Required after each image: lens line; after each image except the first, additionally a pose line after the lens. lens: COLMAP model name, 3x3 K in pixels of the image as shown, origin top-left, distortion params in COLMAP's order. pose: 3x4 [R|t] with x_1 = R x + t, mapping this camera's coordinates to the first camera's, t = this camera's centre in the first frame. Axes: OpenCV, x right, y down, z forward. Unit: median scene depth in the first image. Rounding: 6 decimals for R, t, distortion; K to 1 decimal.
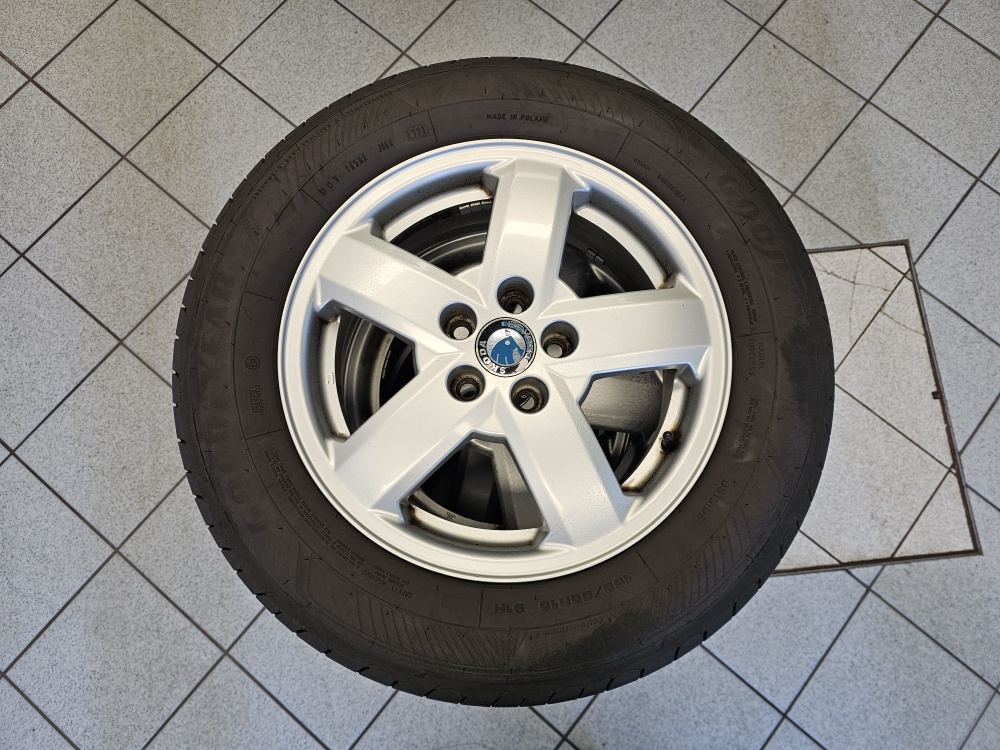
lens RADIAL K [[676.5, 0, 505.7], [0, 676.5, 365.9], [0, 0, 1]] dist [0.051902, -0.053202]
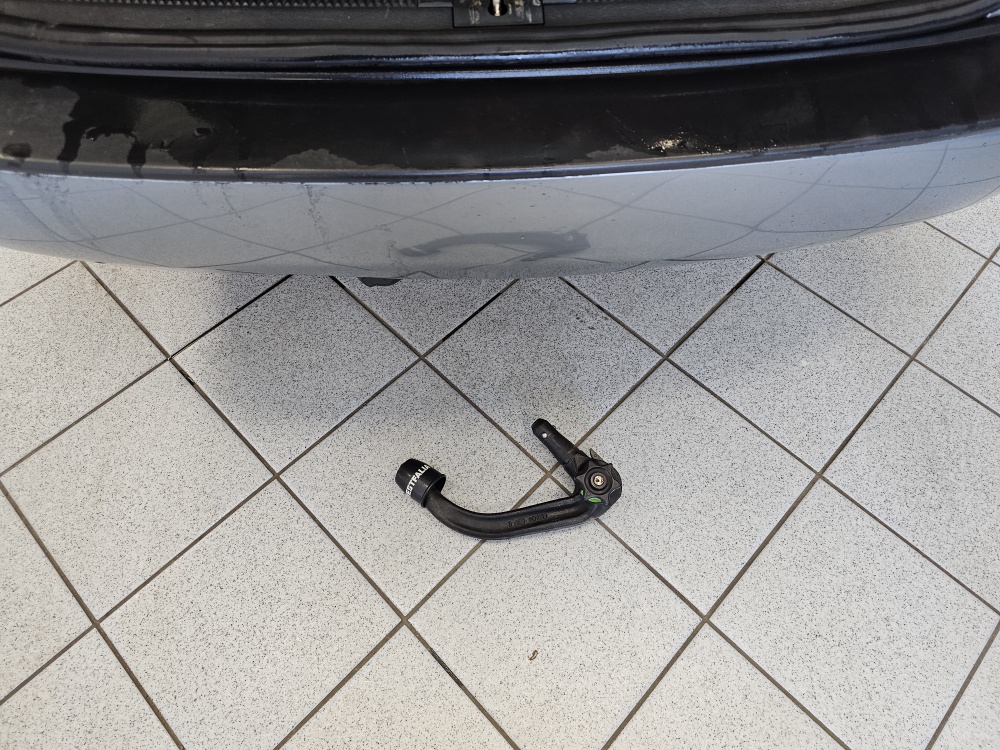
lens RADIAL K [[676.5, 0, 505.7], [0, 676.5, 365.9], [0, 0, 1]] dist [0.051902, -0.053202]
pose [[0.996479, 0.072091, -0.042810, -0.050767], [-0.081809, 0.947814, -0.308149, -0.490182], [0.018361, 0.310566, 0.950374, 0.358805]]
